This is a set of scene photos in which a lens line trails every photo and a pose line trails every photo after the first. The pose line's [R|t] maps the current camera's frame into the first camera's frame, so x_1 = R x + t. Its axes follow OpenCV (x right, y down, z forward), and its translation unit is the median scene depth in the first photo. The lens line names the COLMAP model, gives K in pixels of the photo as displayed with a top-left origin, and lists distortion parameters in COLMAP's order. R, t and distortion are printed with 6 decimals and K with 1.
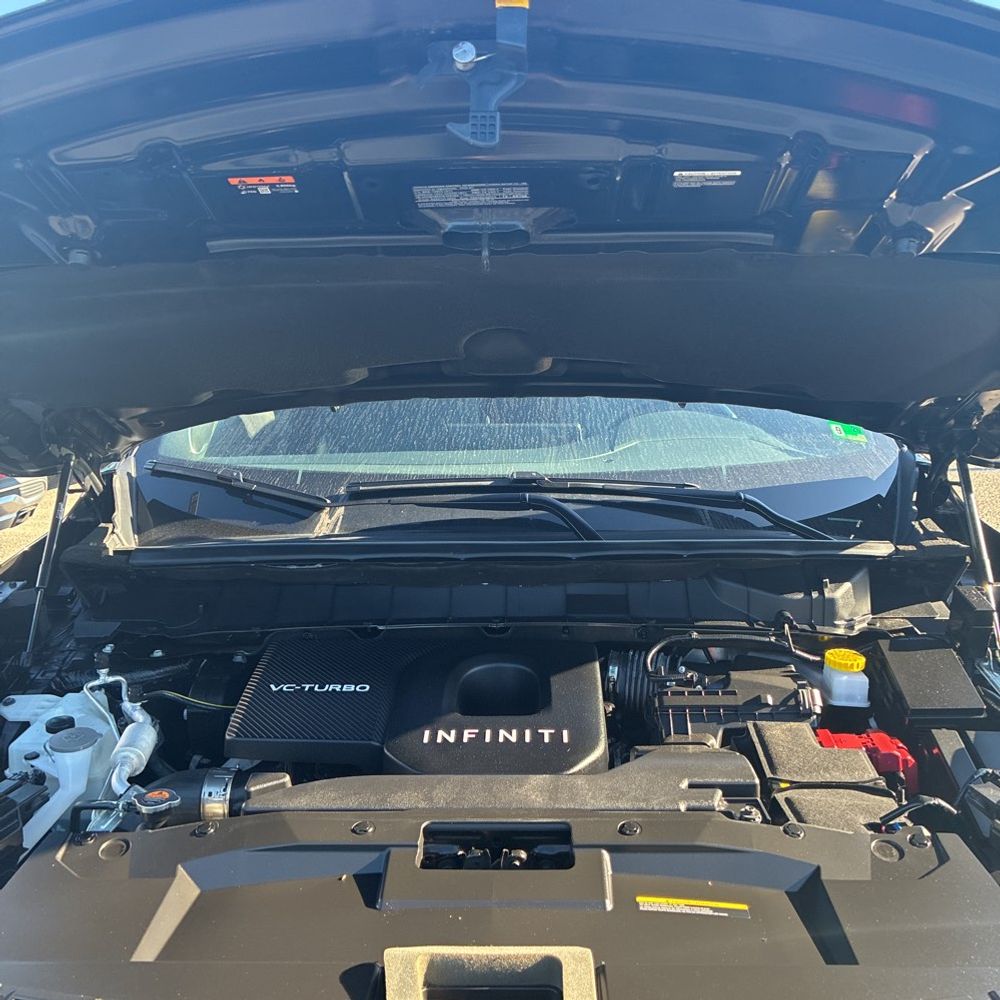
lens RADIAL K [[1006.9, 0, 499.3], [0, 1006.9, 492.4], [0, 0, 1]] dist [0.012886, 0.000000]
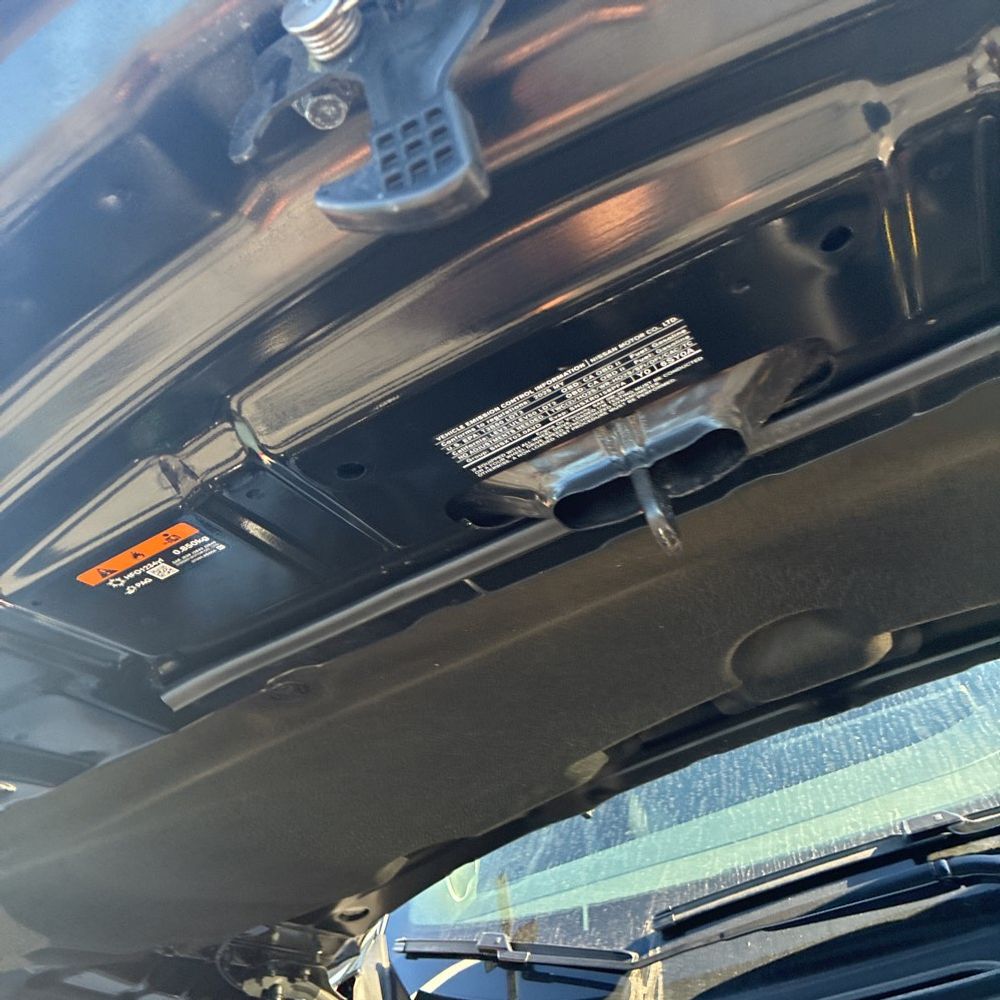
lens RADIAL K [[1006.9, 0, 502.3], [0, 1006.9, 491.3], [0, 0, 1]] dist [0.012886, 0.000000]
pose [[0.894290, -0.381104, -0.234532, 0.029704], [0.296388, 0.897117, -0.327620, -0.120416], [0.335260, 0.223475, 0.915237, 0.562005]]
